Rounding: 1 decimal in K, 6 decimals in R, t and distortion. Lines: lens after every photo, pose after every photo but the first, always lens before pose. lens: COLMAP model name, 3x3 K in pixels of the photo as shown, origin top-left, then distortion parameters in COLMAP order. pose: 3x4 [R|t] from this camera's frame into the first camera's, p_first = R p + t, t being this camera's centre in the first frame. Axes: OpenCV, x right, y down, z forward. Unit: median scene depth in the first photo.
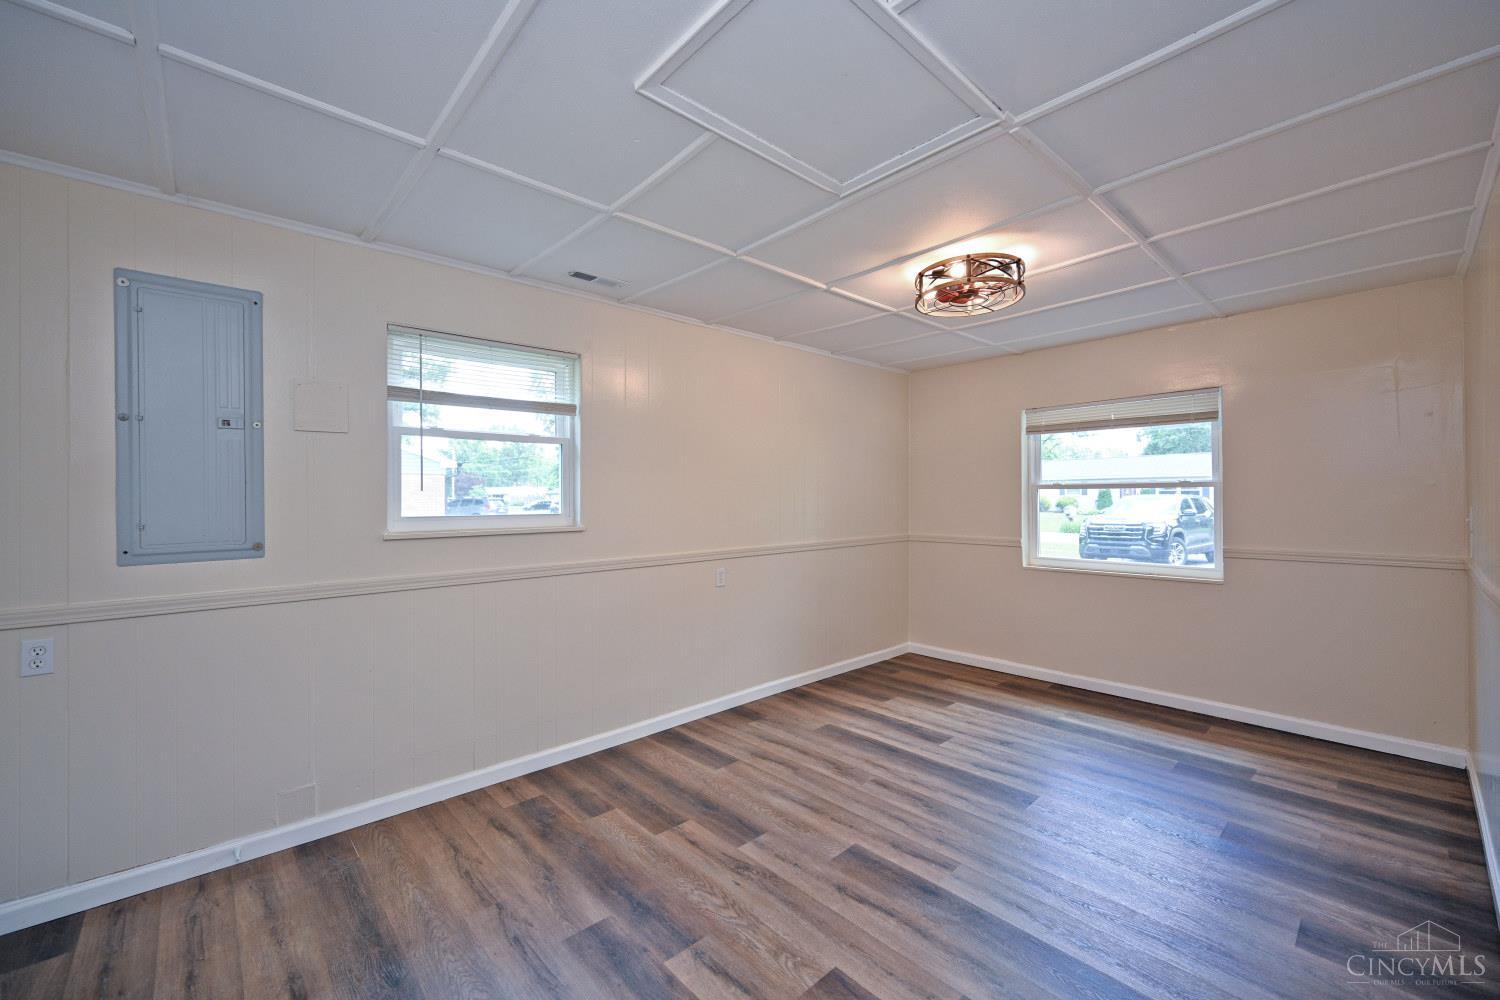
lens RADIAL K [[593.1, 0, 751.6], [0, 593.1, 502.7], [0, 0, 1]] dist [0.000466, 0.000284]
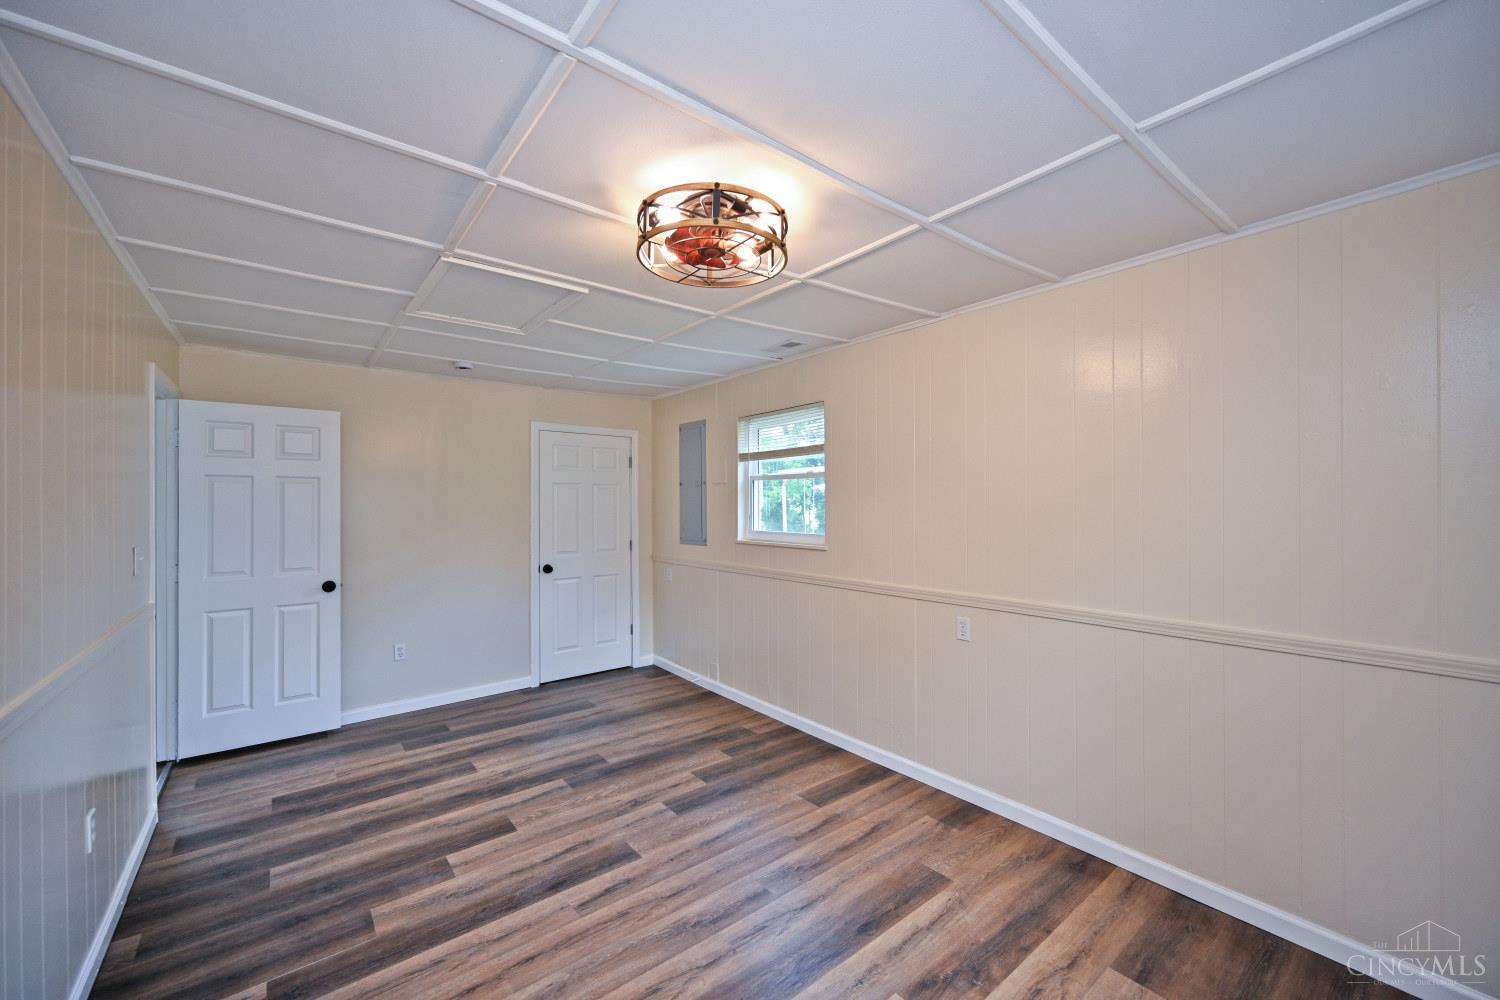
lens RADIAL K [[593.1, 0, 751.6], [0, 593.1, 502.7], [0, 0, 1]] dist [0.000466, 0.000284]
pose [[-0.062482, 0.005162, -0.998033, 1.078038], [-0.005702, 0.999968, 0.005528, -0.061631], [0.998030, 0.006036, -0.062450, 1.109546]]
